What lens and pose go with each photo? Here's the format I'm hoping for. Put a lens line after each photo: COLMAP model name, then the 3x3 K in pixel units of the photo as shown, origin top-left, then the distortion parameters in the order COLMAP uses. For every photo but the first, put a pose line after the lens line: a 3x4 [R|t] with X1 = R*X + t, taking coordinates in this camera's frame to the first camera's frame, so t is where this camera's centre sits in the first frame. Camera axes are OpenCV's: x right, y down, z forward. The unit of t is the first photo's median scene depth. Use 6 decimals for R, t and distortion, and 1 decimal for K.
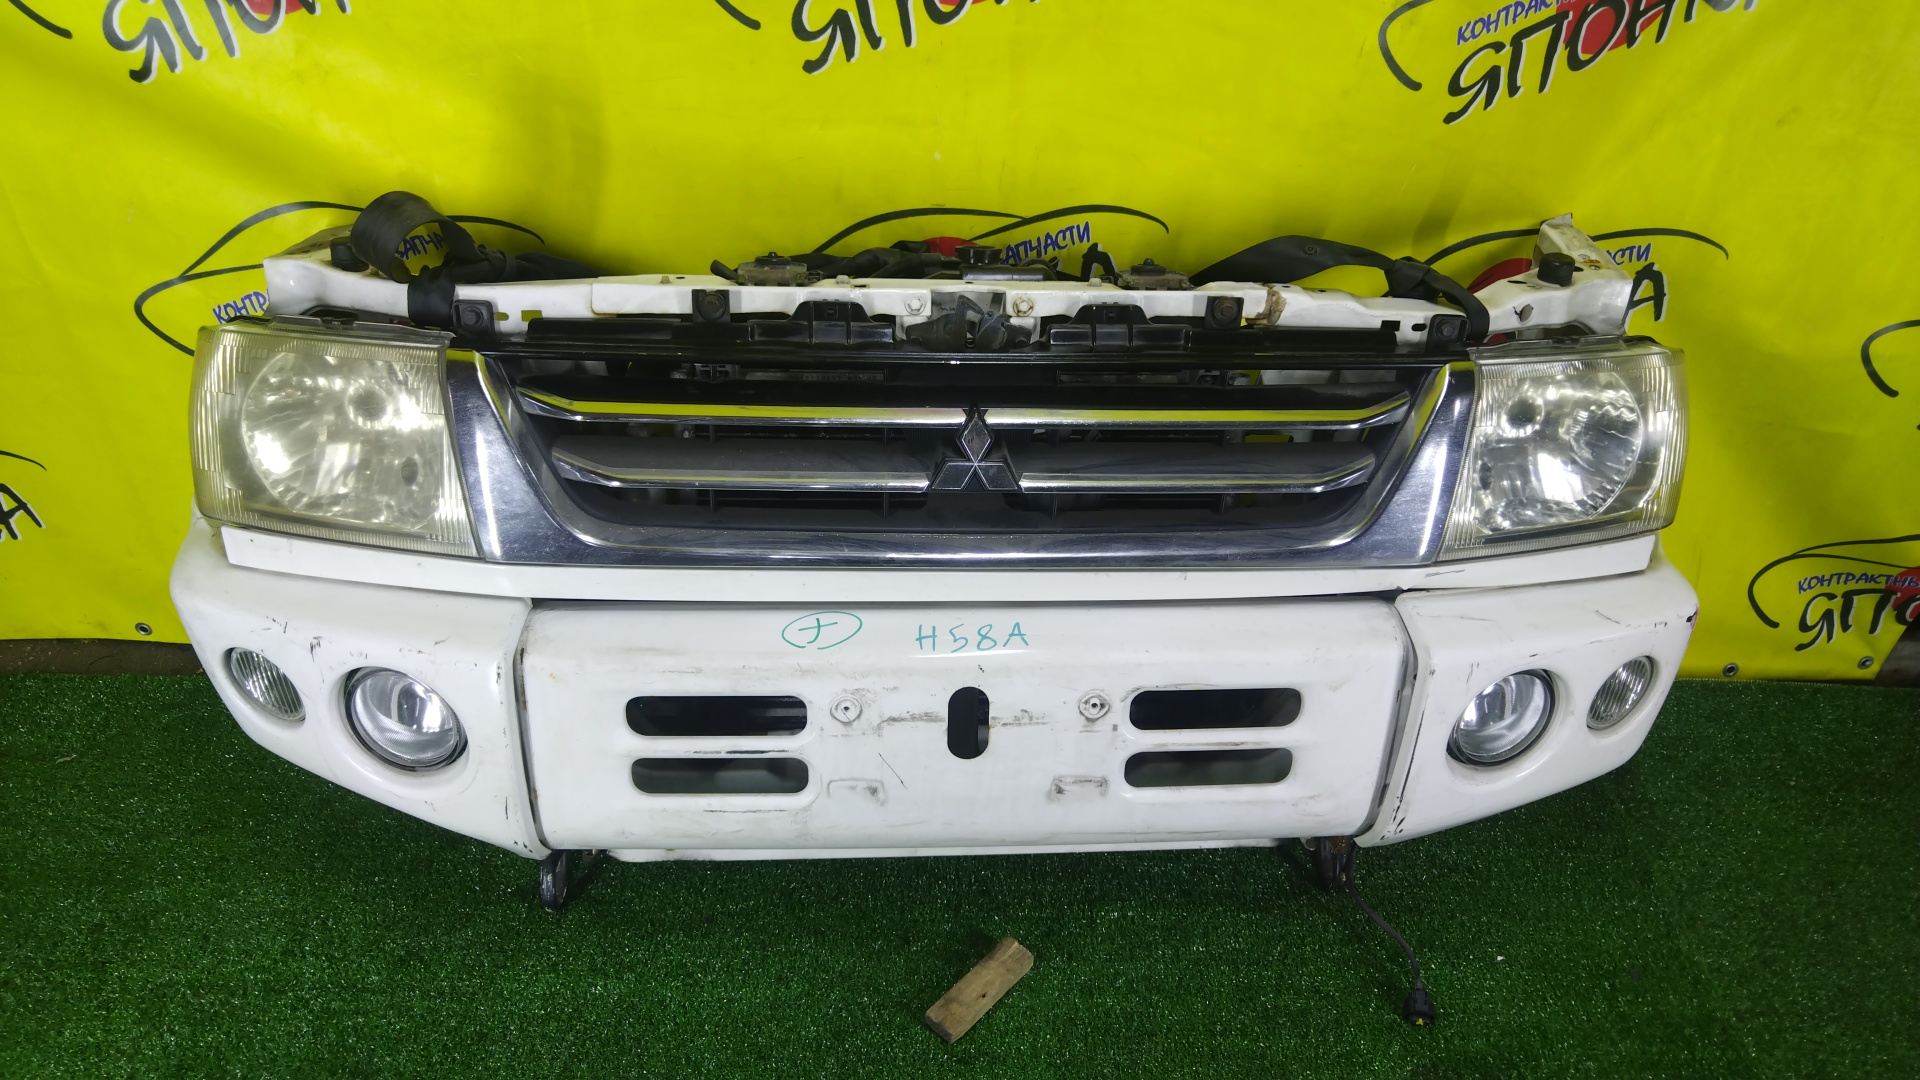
lens RADIAL K [[1307.0, 0, 962.9], [0, 1307.0, 531.9], [0, 0, 1]] dist [-0.017997, 0.025051]
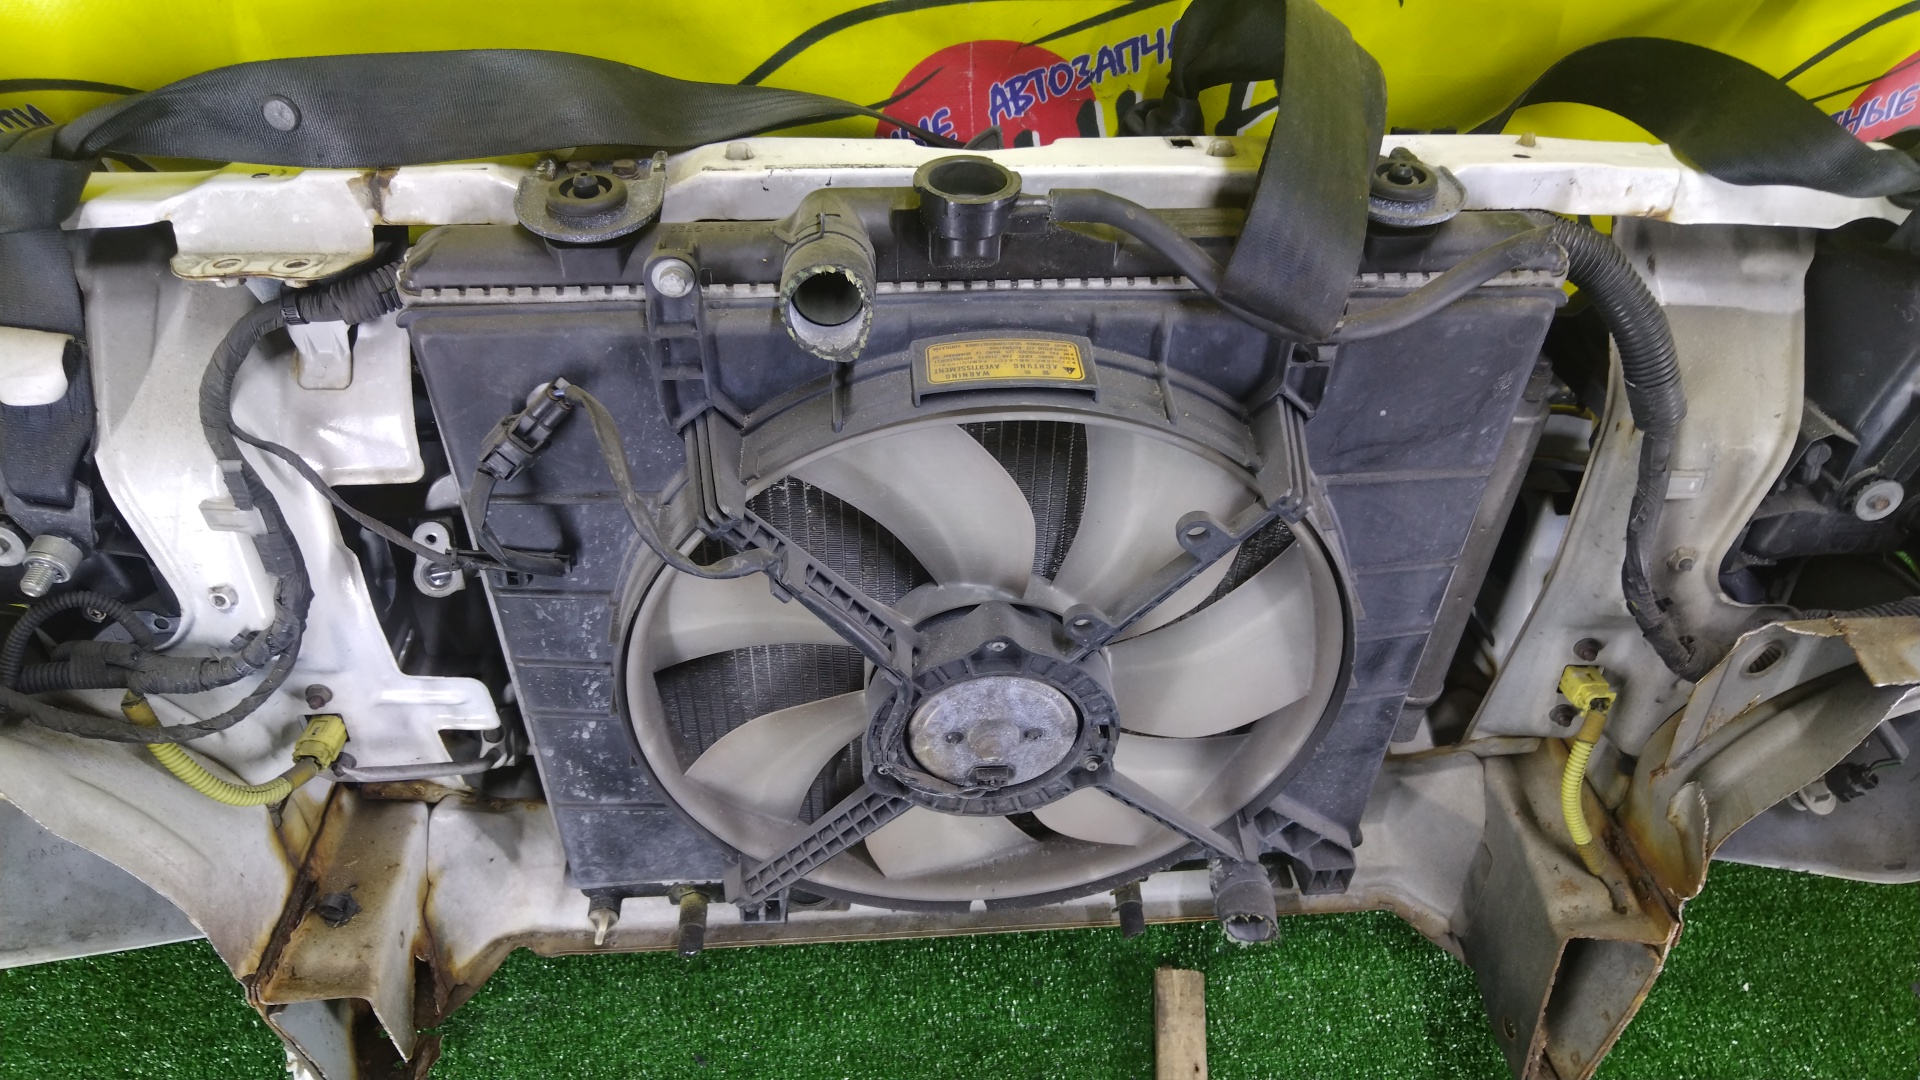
lens RADIAL K [[1307.0, 0, 965.3], [0, 1307.0, 538.2], [0, 0, 1]] dist [-0.017997, 0.025051]
pose [[0.995341, -0.081555, 0.051438, -0.070095], [0.056335, 0.924823, 0.376202, -0.254699], [-0.078252, -0.371552, 0.925109, 0.470871]]
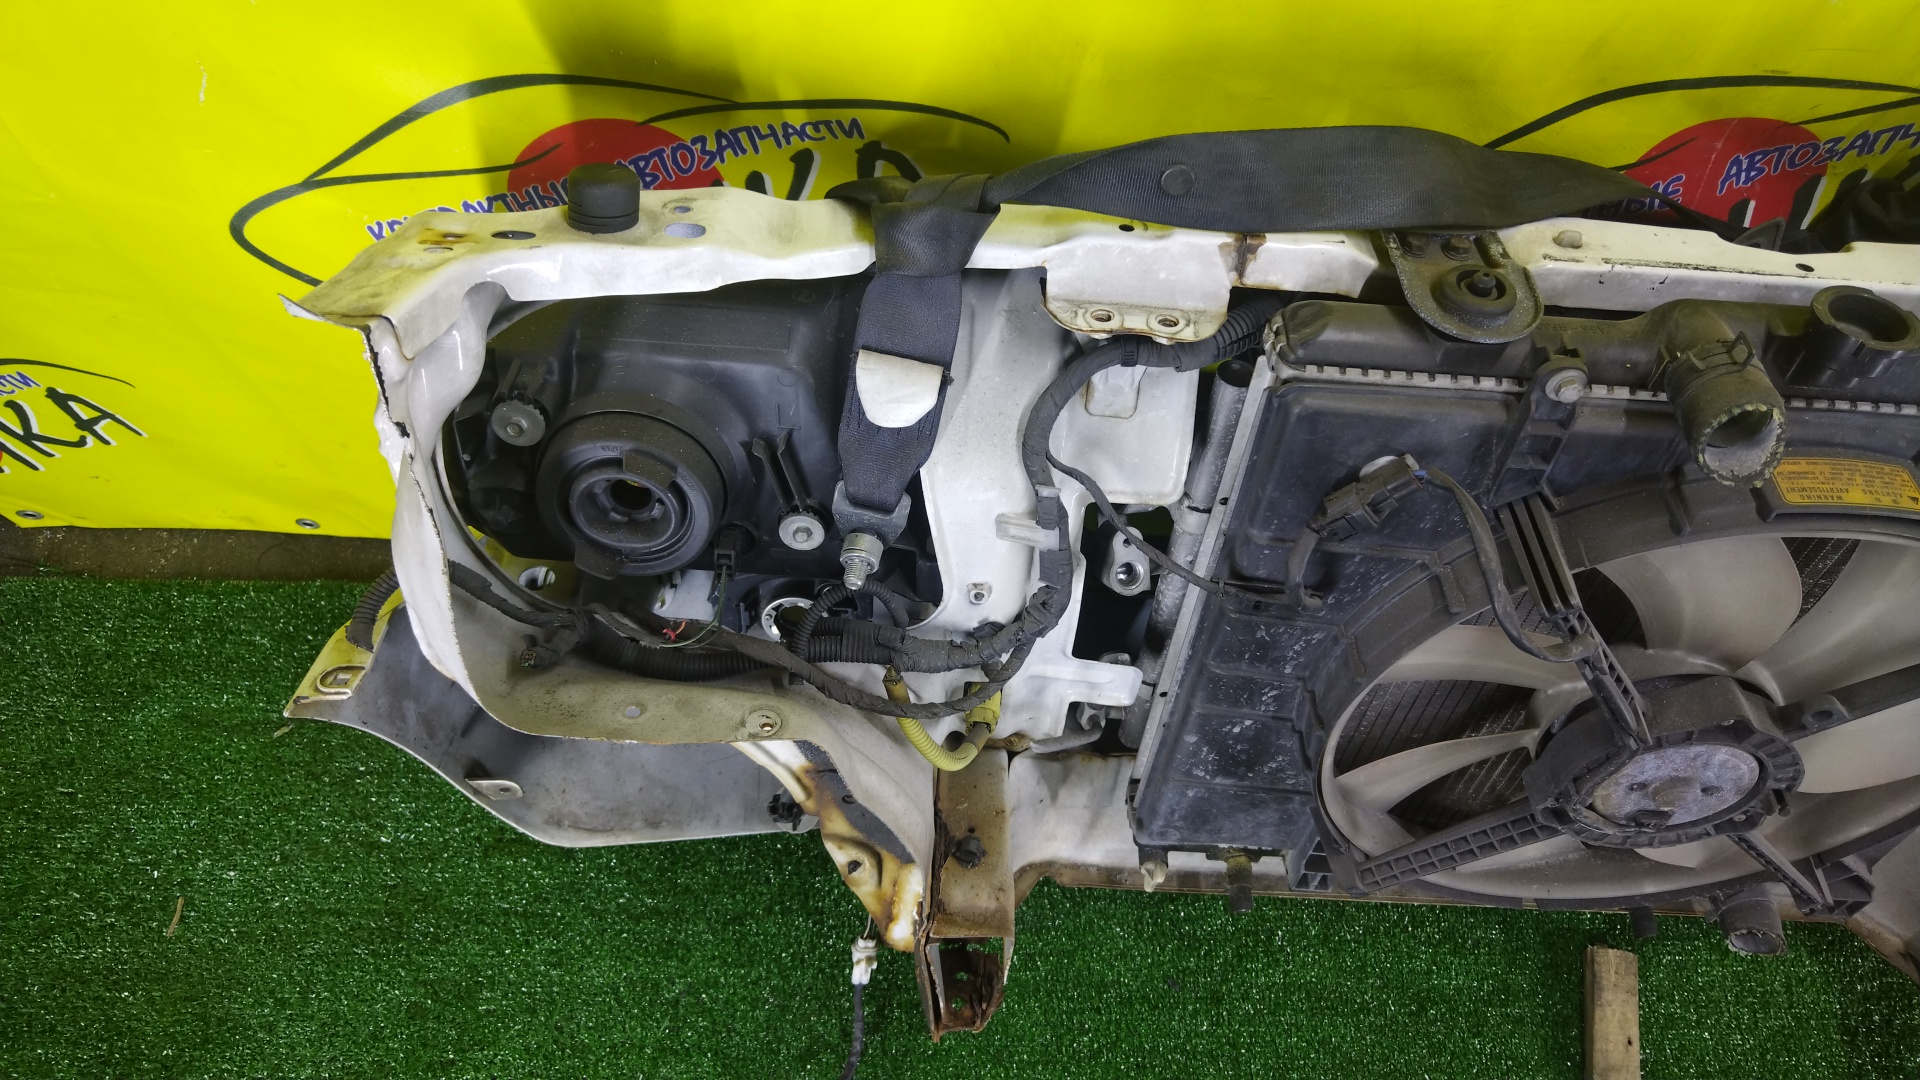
lens RADIAL K [[1307.0, 0, 968.1], [0, 1307.0, 533.6], [0, 0, 1]] dist [-0.017997, 0.025051]
pose [[0.999943, 0.010684, -0.000606, -0.355280], [-0.009053, 0.874791, 0.484415, -0.354603], [0.005705, -0.484382, 0.874838, 0.483340]]
